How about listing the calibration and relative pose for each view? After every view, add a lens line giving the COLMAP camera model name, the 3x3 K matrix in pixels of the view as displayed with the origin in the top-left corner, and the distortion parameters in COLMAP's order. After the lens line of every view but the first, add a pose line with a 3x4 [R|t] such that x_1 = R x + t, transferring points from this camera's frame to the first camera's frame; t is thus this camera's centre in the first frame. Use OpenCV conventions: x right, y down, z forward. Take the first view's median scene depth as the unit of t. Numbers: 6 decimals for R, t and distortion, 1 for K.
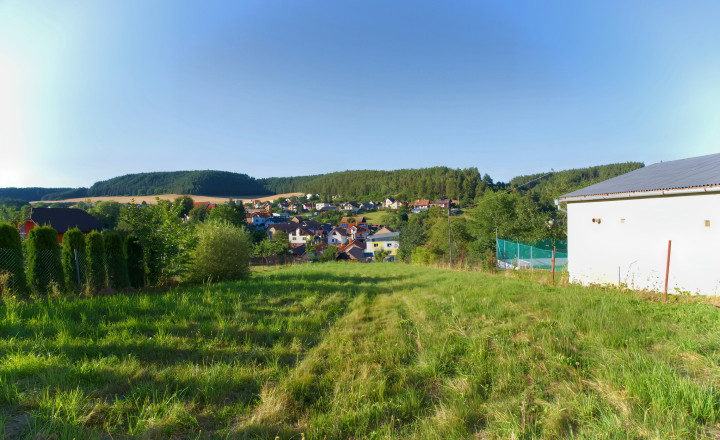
lens RADIAL K [[320.5, 0, 368.9], [0, 320.5, 219.4], [0, 0, 1]] dist [-0.069550, 0.013756]
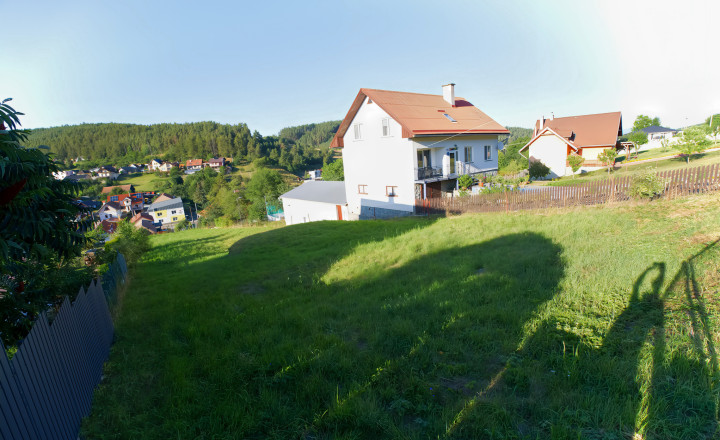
lens RADIAL K [[320.5, 0, 368.9], [0, 320.5, 219.4], [0, 0, 1]] dist [-0.069550, 0.013756]
pose [[0.777332, -0.168423, 0.606126, -0.031599], [0.069814, 0.980640, 0.182953, -0.019479], [-0.625204, -0.099899, 0.774041, -0.101247]]
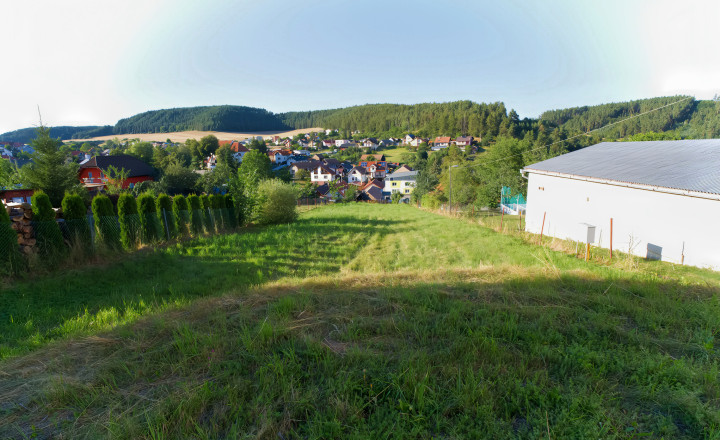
lens RADIAL K [[323.1, 0, 364.1], [0, 323.1, 216.2], [0, 0, 1]] dist [-0.068232, 0.013106]
pose [[0.997159, 0.016972, -0.073393, 0.001389], [-0.002852, 0.982096, 0.188360, -0.006723], [0.075276, -0.187615, 0.979354, -0.024274]]
